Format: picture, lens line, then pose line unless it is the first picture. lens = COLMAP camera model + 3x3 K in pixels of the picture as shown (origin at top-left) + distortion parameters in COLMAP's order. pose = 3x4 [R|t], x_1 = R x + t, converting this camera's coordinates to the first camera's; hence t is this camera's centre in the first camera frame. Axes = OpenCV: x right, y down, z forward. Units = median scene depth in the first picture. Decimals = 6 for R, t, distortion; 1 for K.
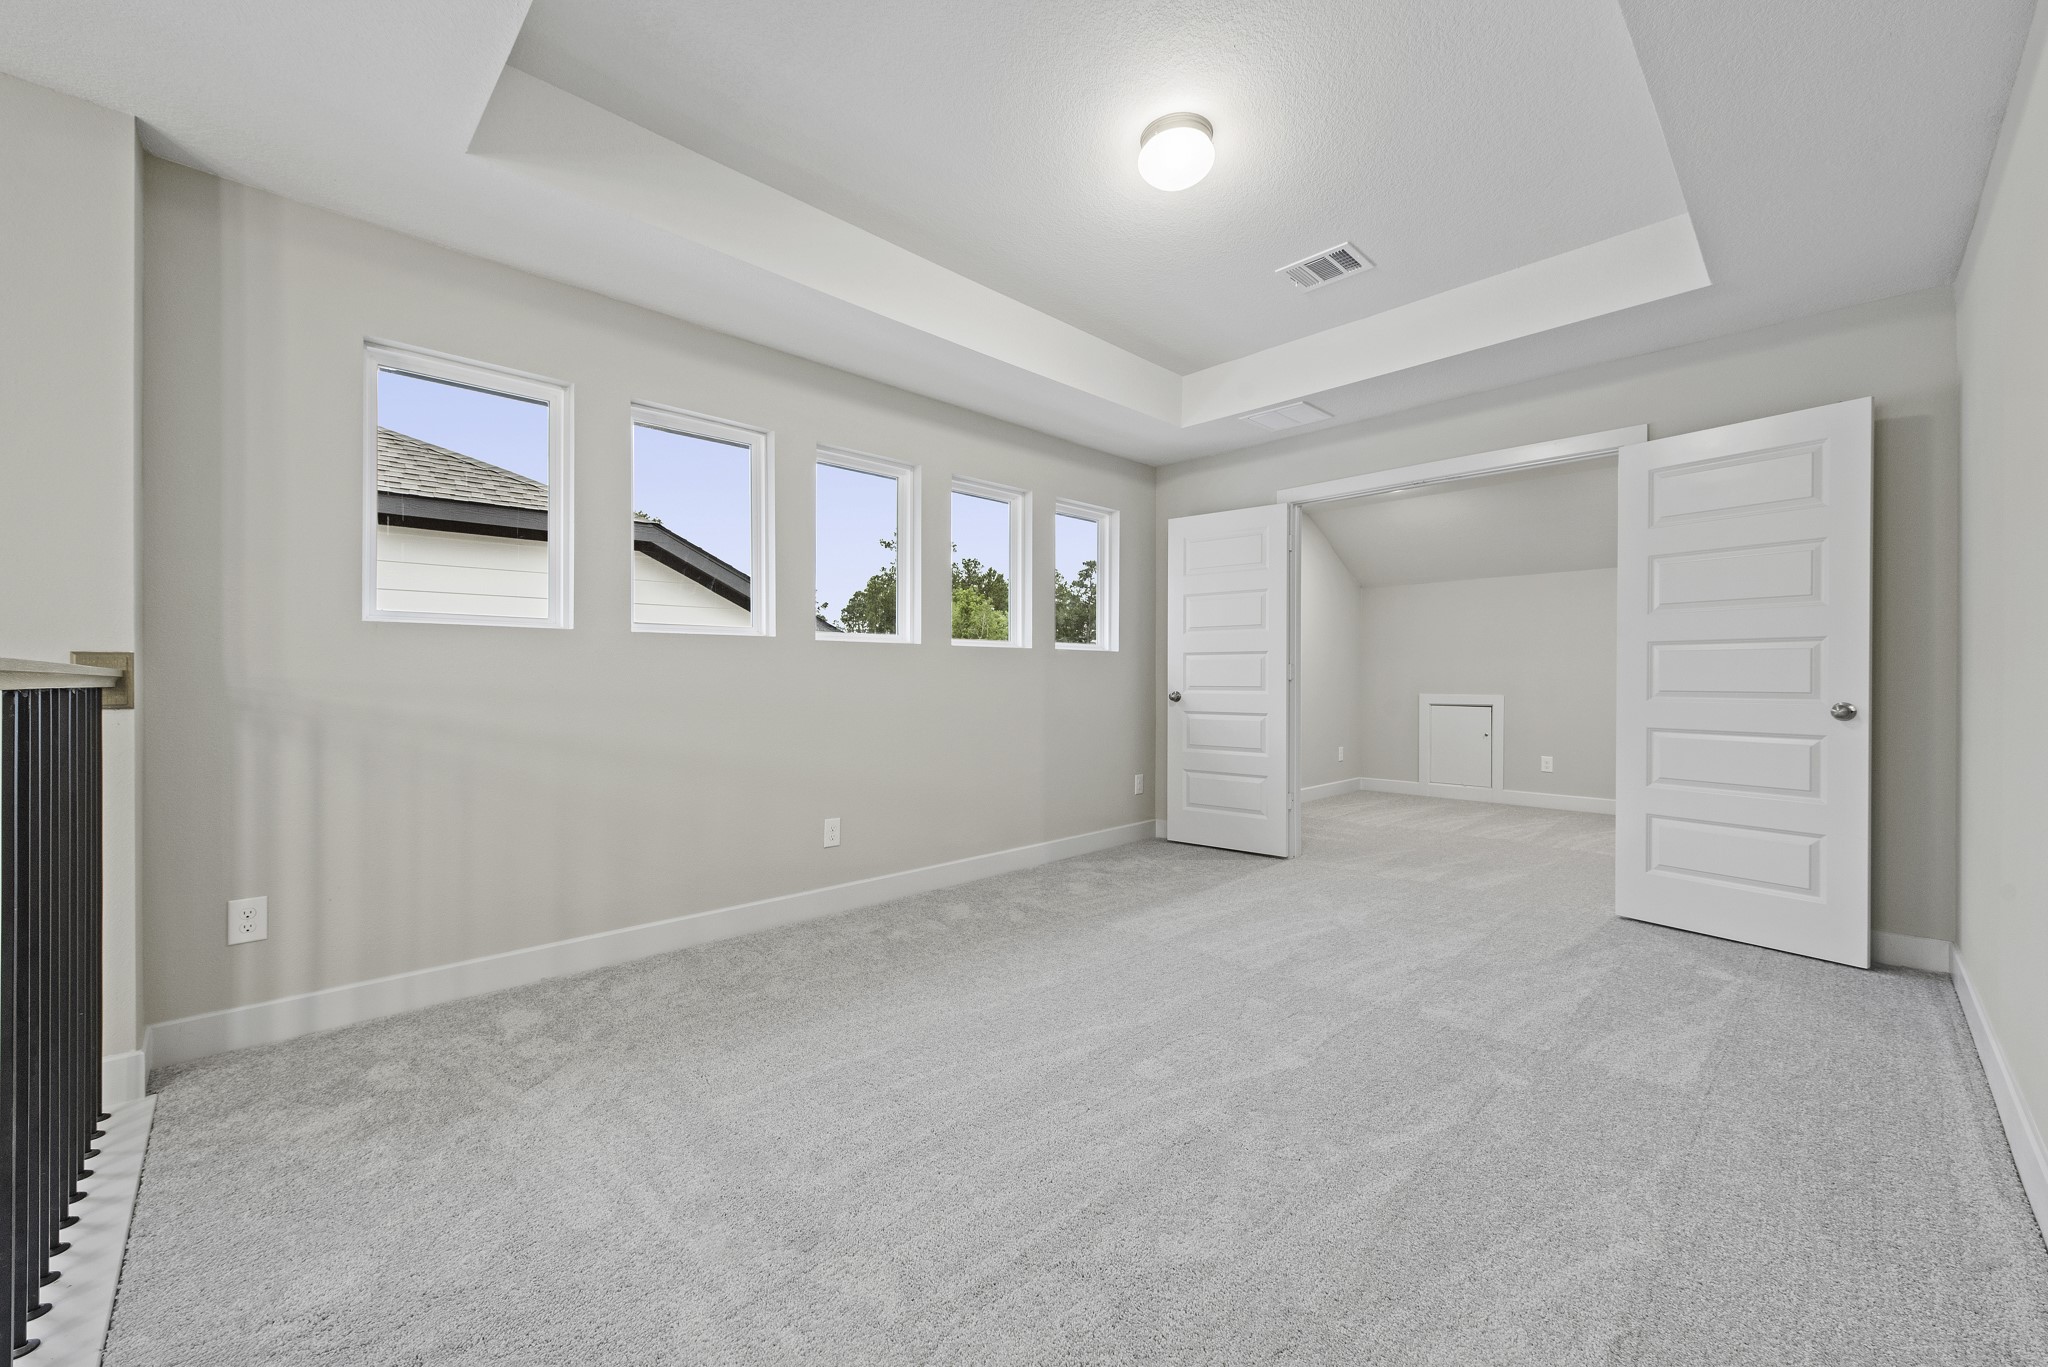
lens RADIAL K [[808.0, 0, 1026.0], [0, 808.0, 679.9], [0, 0, 1]] dist [0.001766, -0.000169]
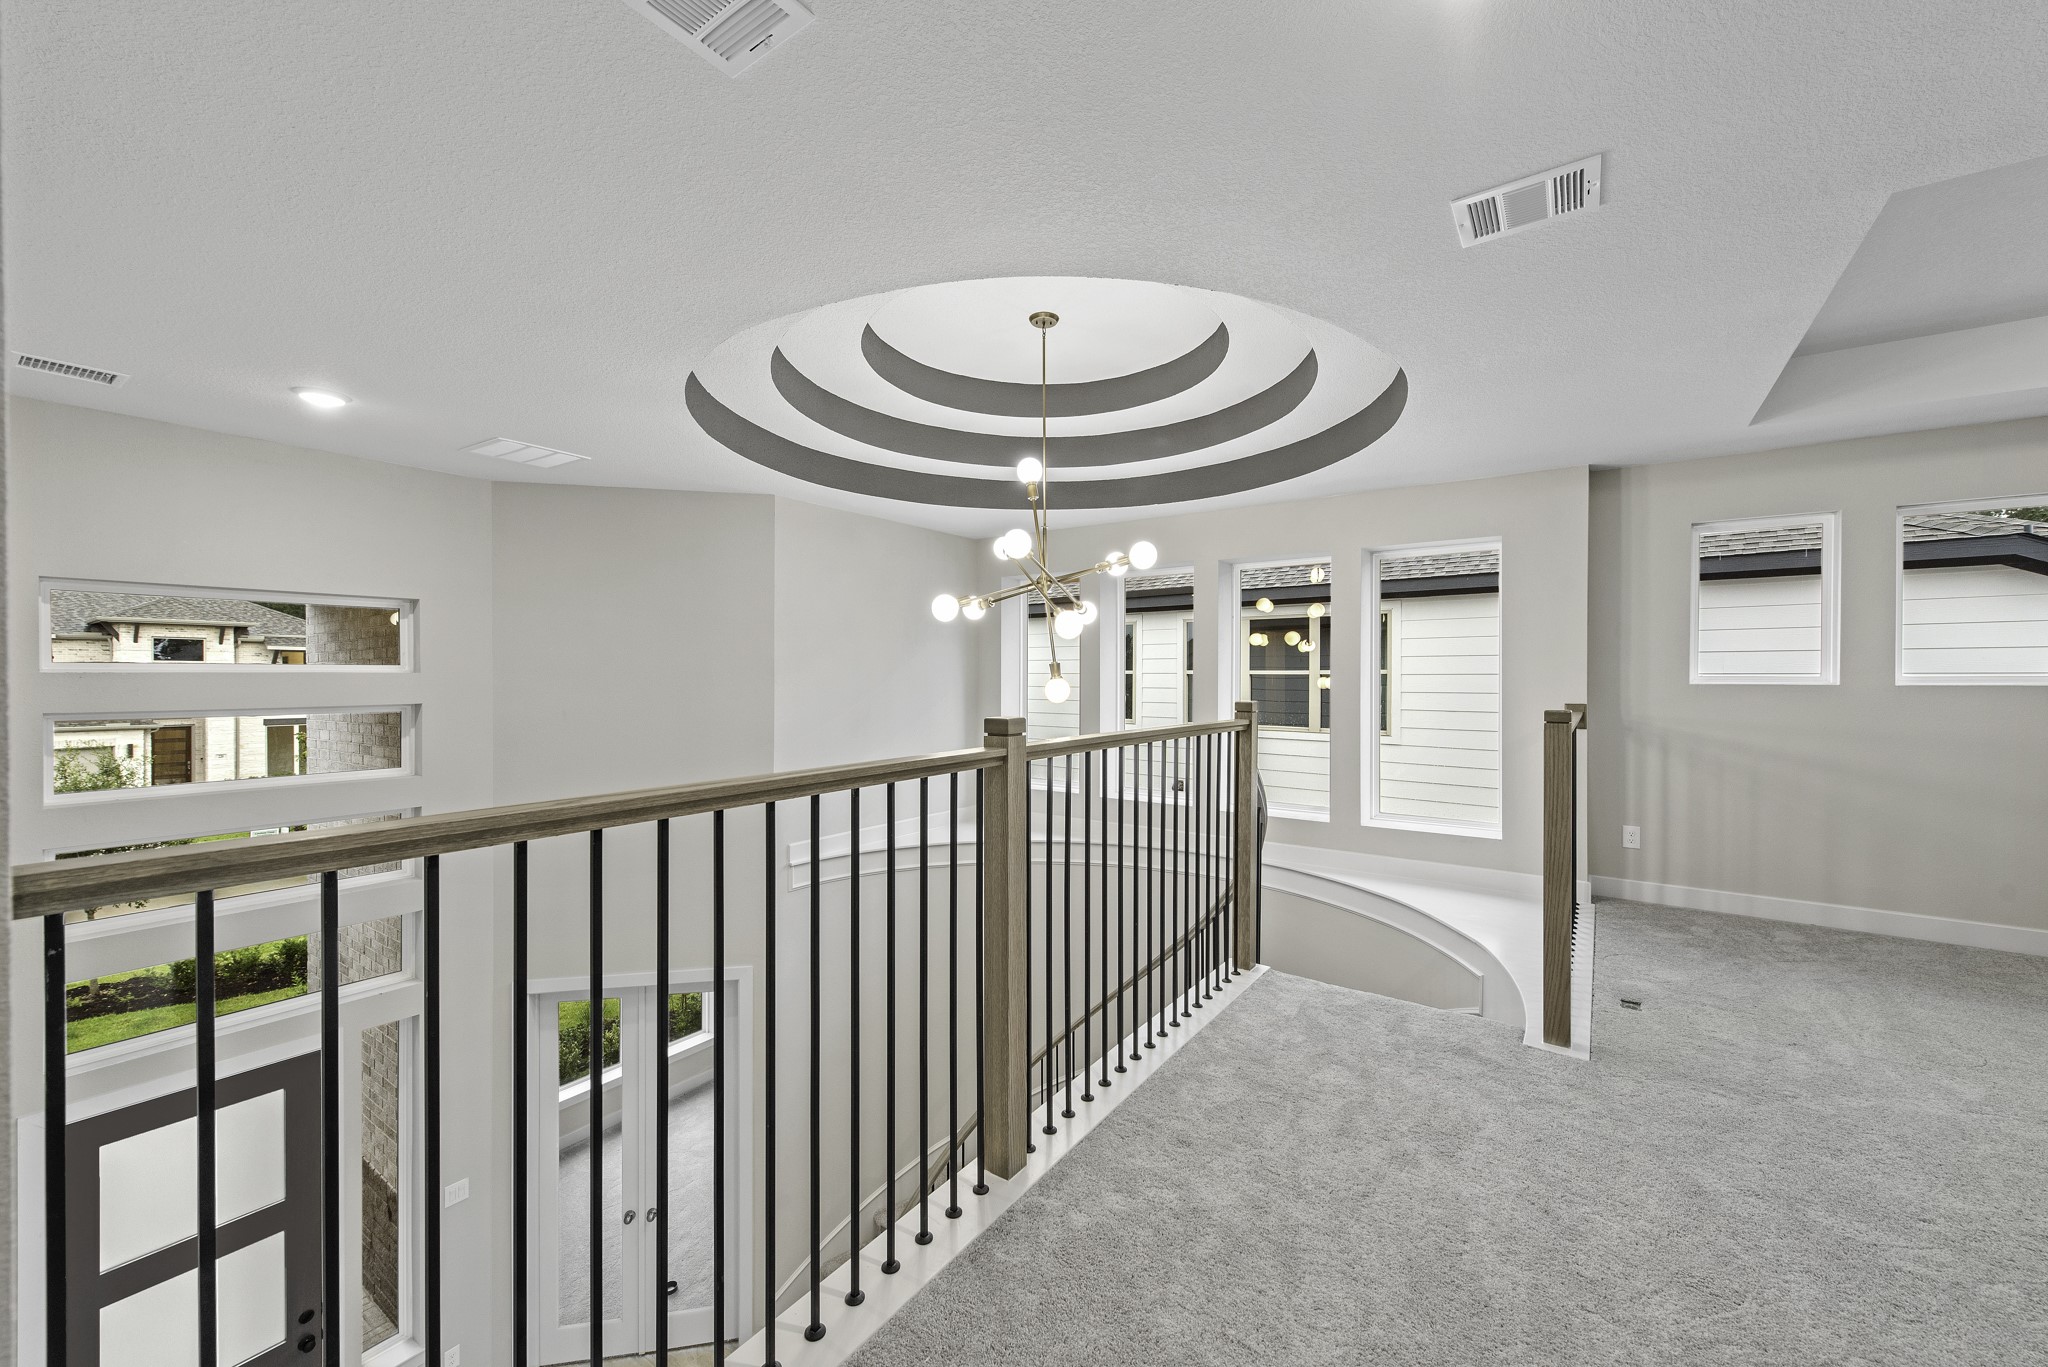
lens RADIAL K [[808.0, 0, 1026.0], [0, 808.0, 679.9], [0, 0, 1]] dist [0.001766, -0.000169]
pose [[0.185101, 0.005436, -0.982704, 0.717378], [0.000285, 0.999984, 0.005585, -0.101223], [0.982719, -0.001314, 0.185097, -0.833774]]
